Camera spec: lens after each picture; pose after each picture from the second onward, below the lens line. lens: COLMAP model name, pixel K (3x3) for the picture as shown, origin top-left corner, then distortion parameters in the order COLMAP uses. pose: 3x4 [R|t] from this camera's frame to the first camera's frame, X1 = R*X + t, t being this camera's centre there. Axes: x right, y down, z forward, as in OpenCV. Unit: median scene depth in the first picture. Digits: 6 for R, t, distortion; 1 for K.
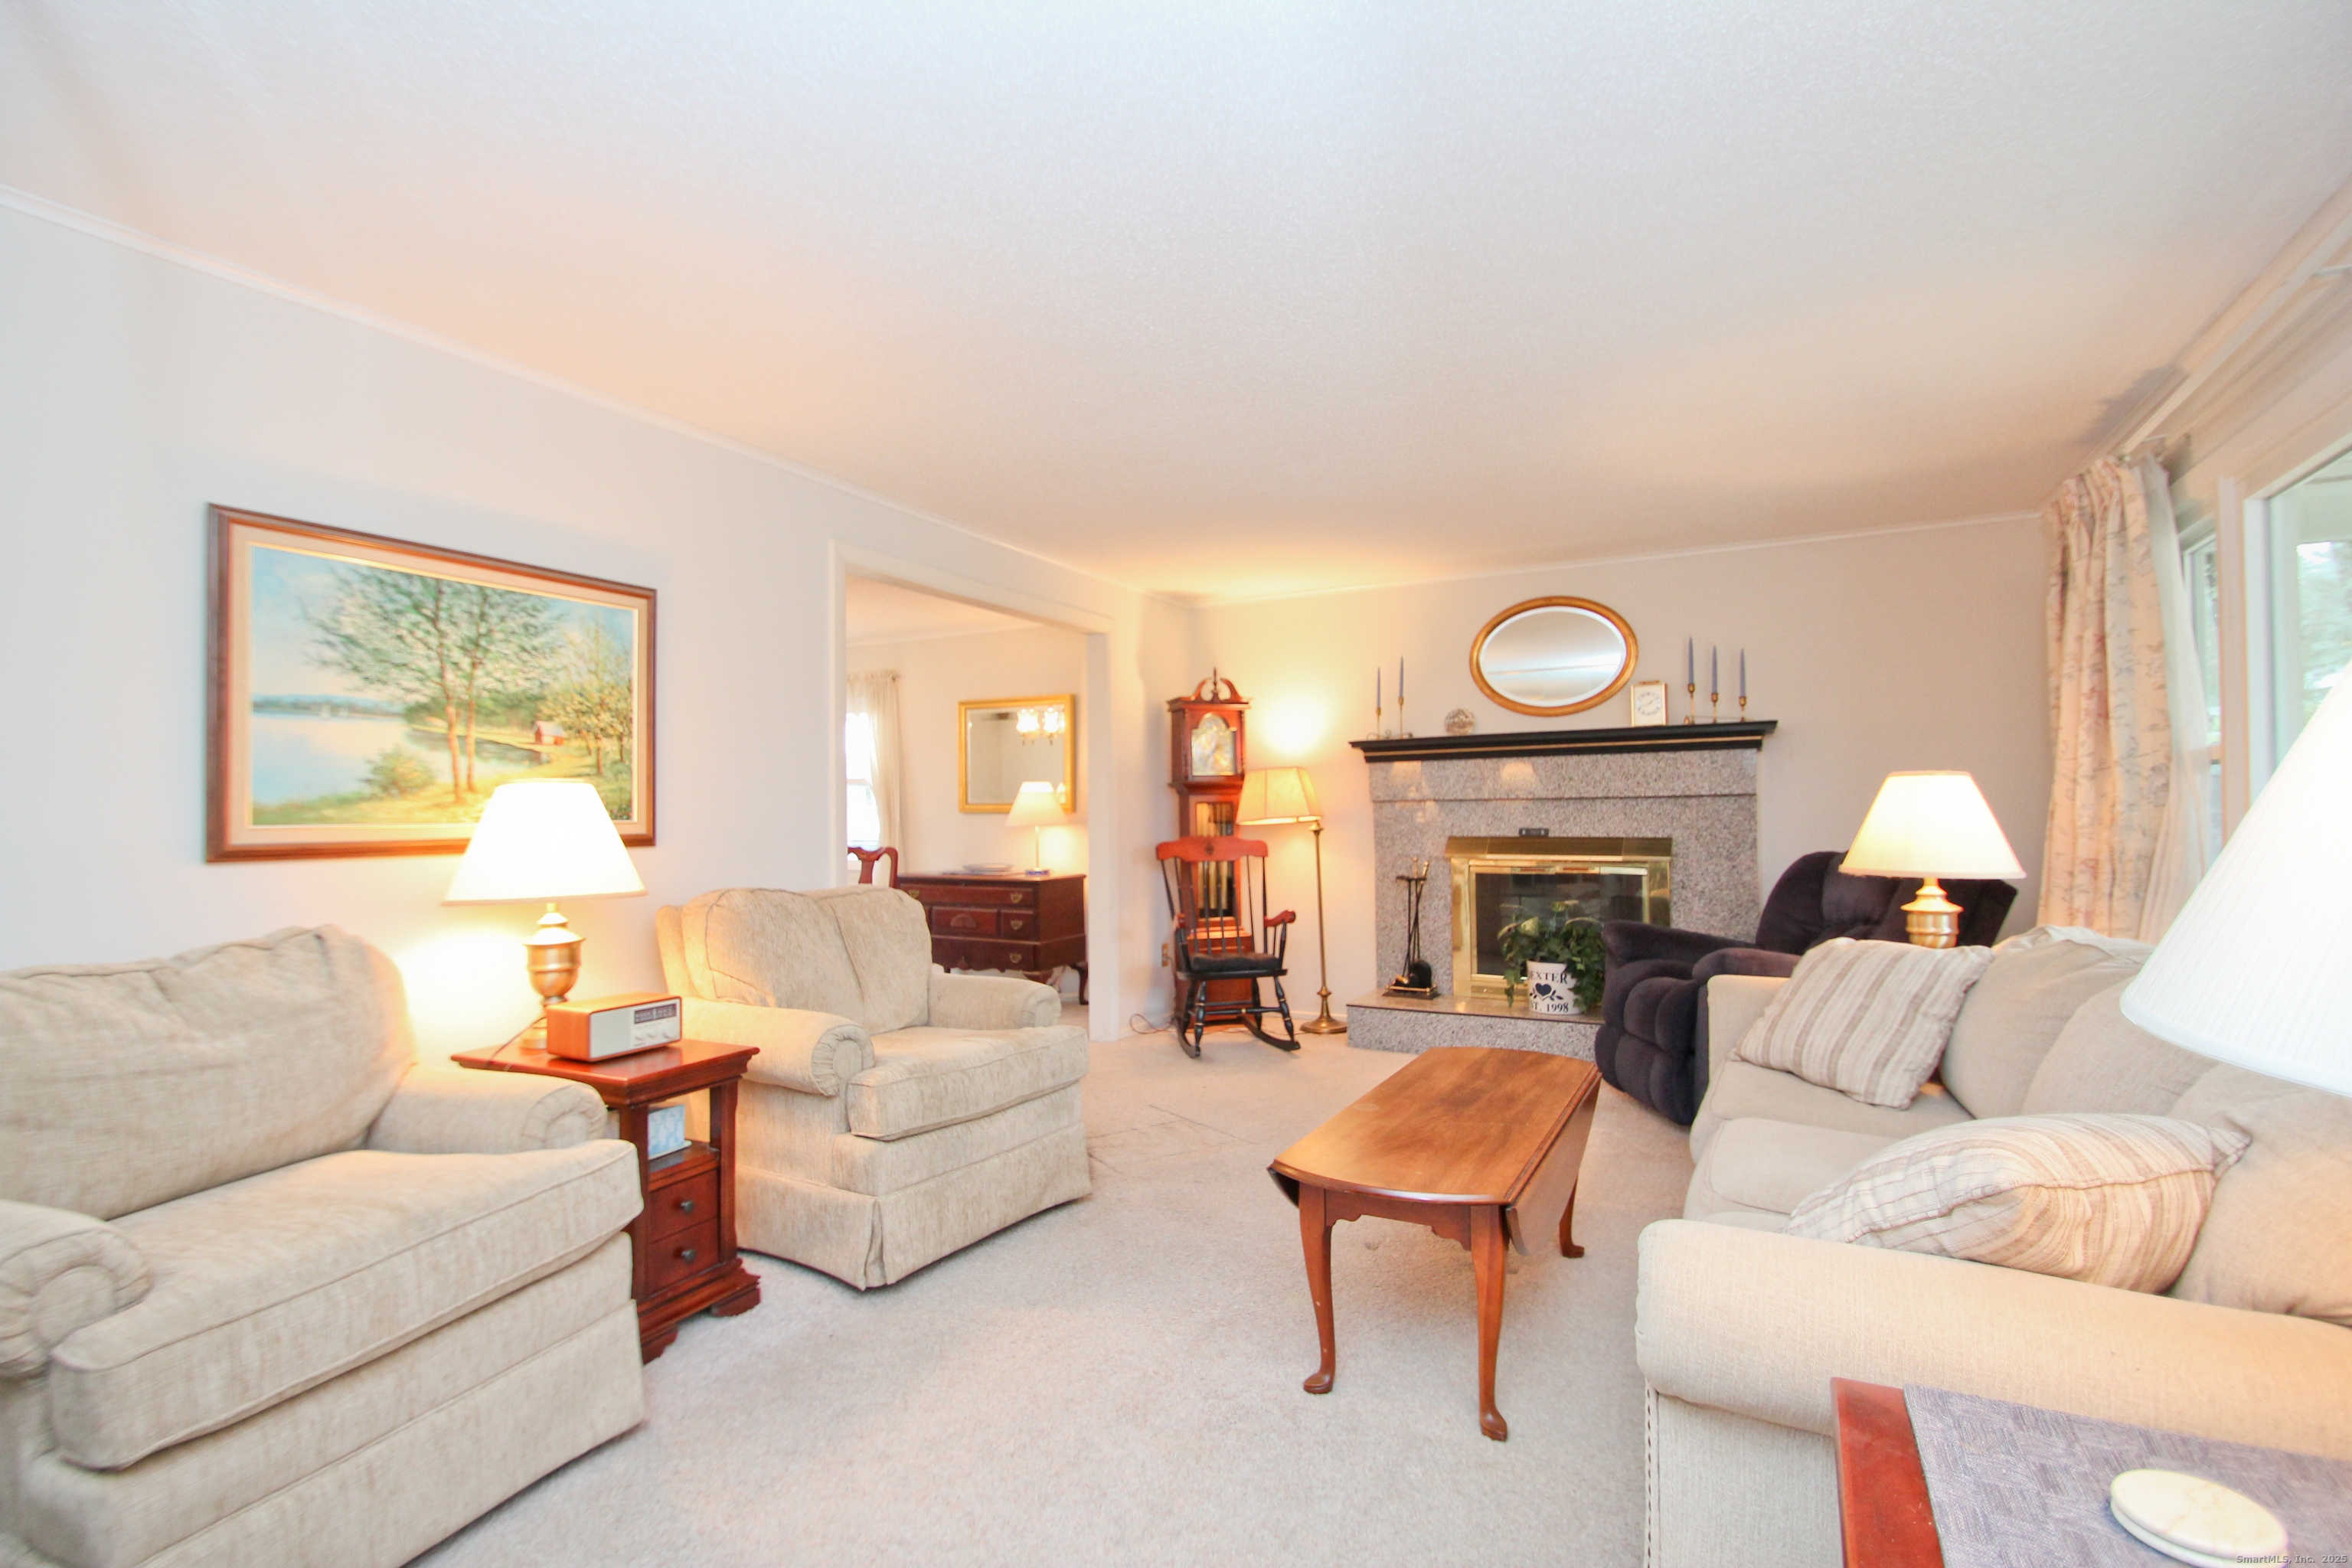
lens RADIAL K [[1092.0, 0, 1178.4], [0, 1092.0, 800.9], [0, 0, 1]] dist [0.005681, -0.017943]
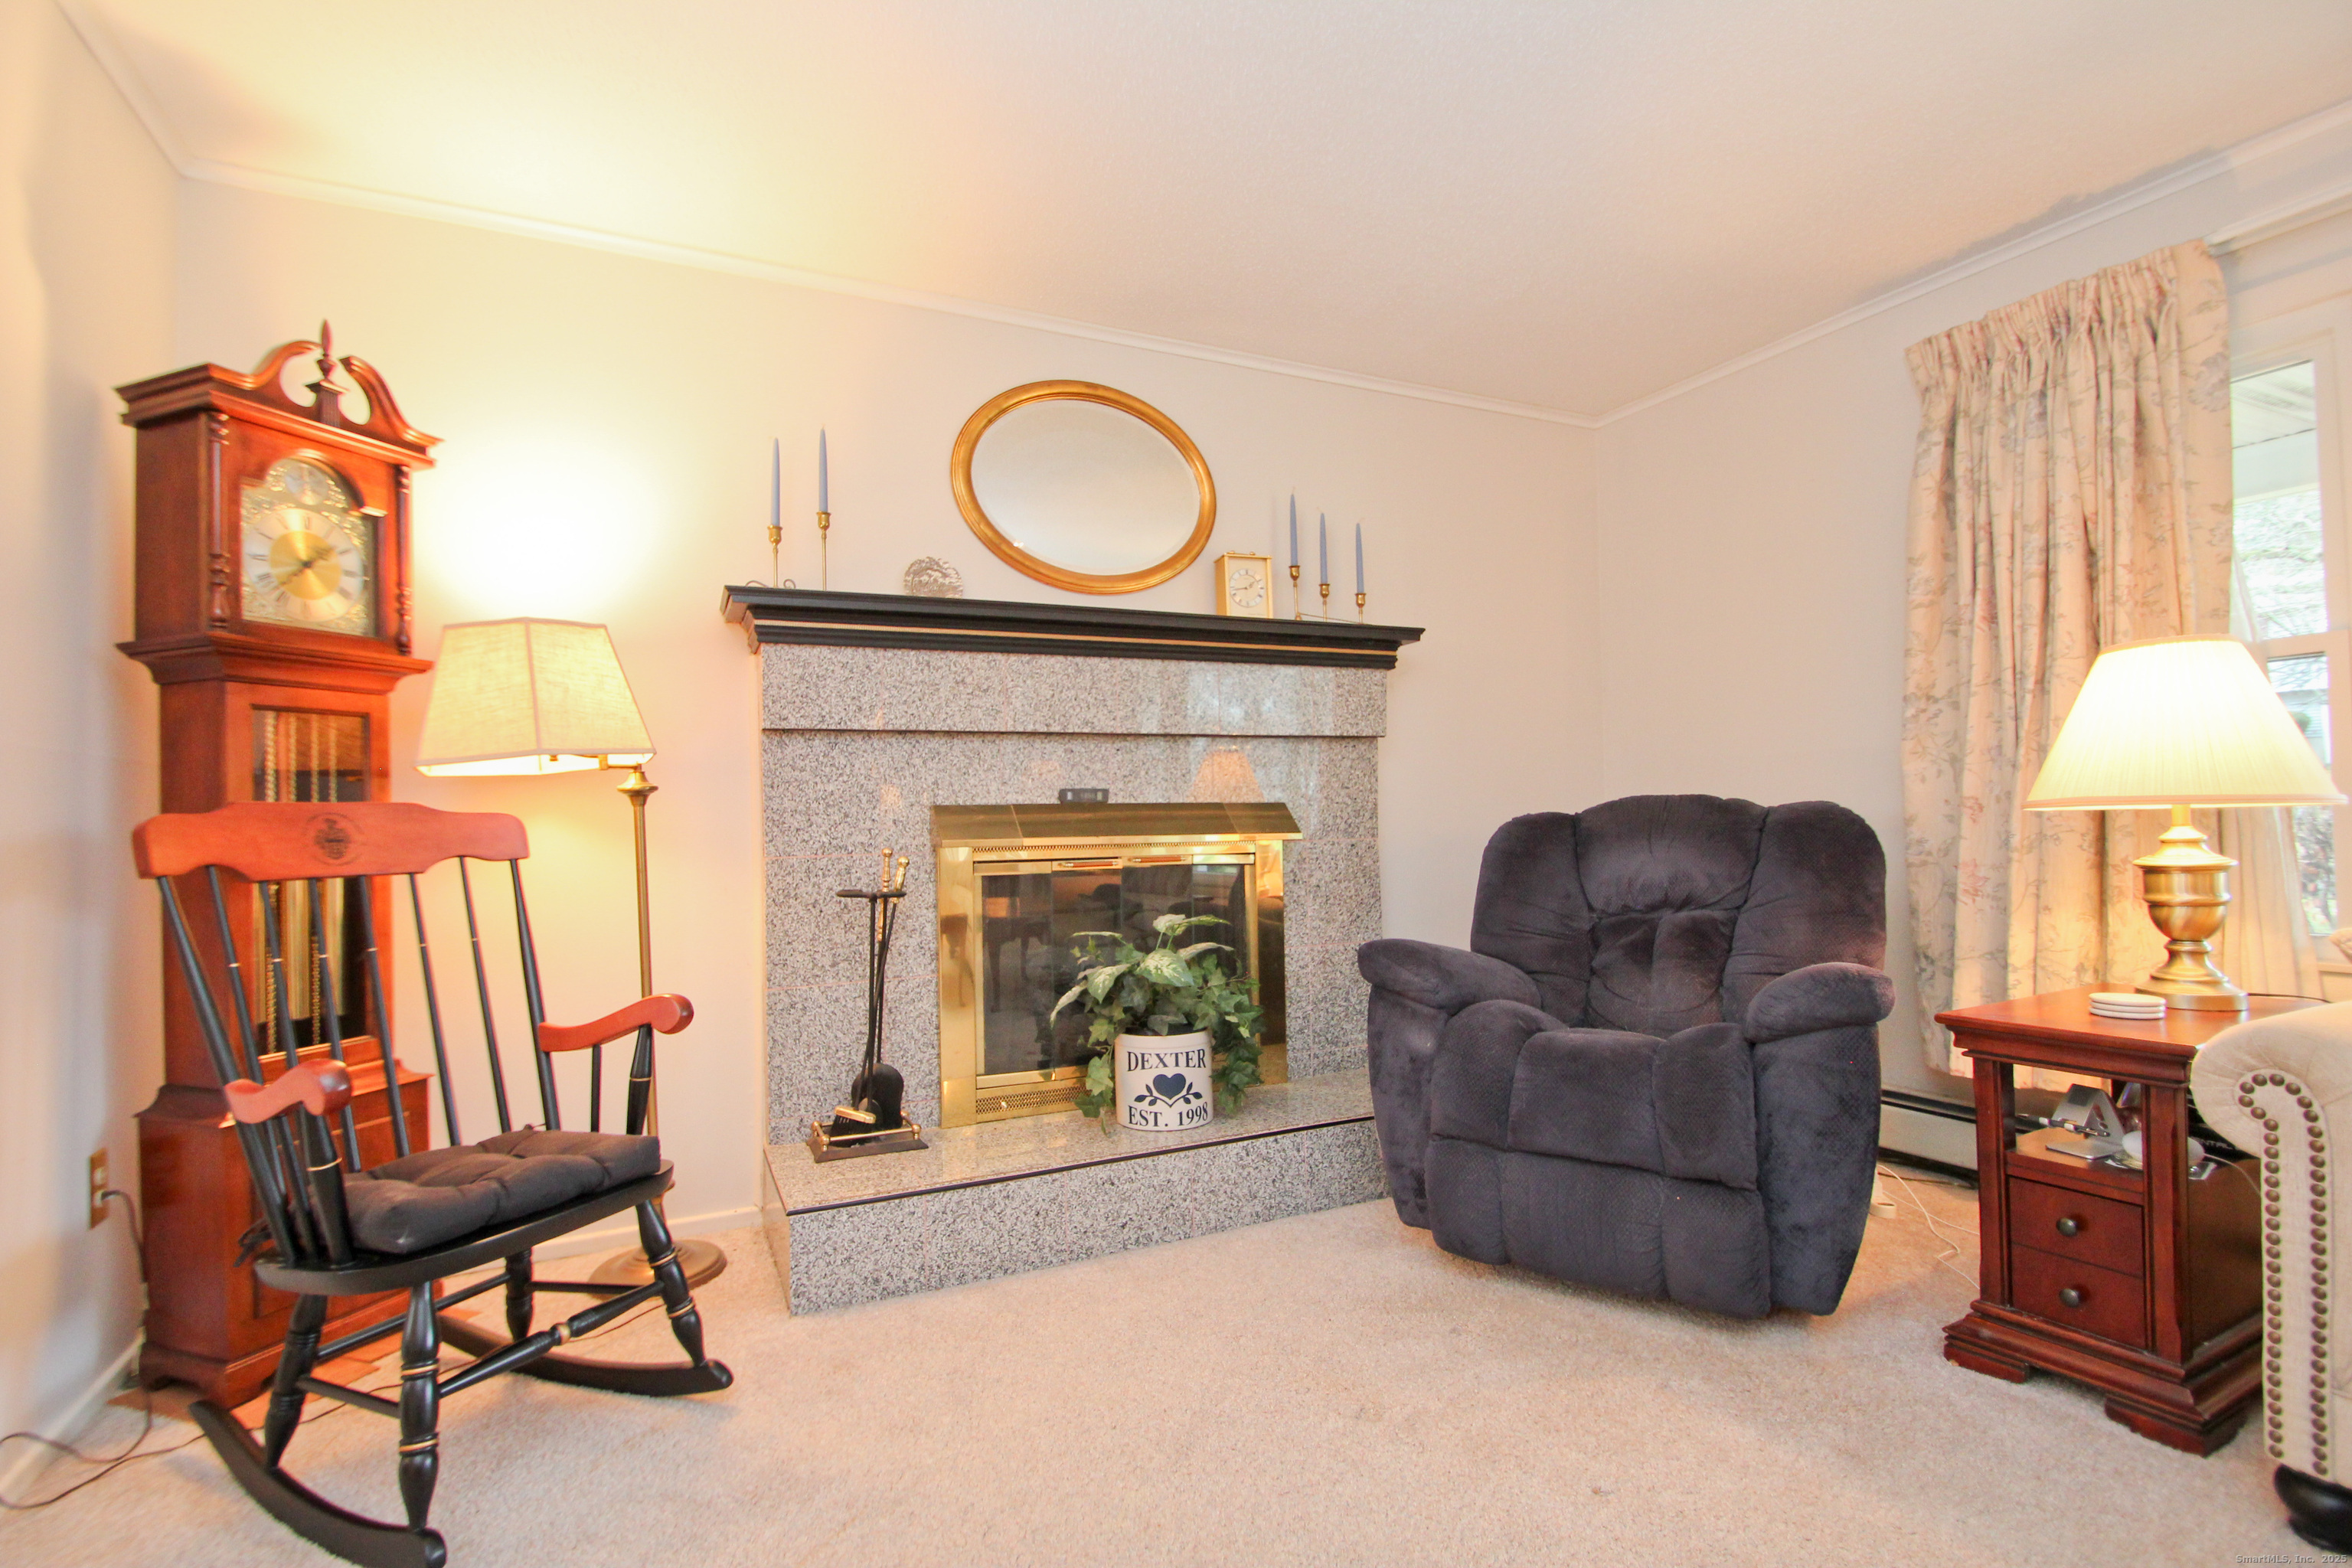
lens RADIAL K [[1092.0, 0, 1178.4], [0, 1092.0, 800.9], [0, 0, 1]] dist [0.005681, -0.017943]
pose [[0.602662, 0.013795, 0.797877, -0.080470], [0.005821, 0.999748, -0.021681, 0.042116], [-0.797975, 0.017711, 0.602430, 0.615581]]
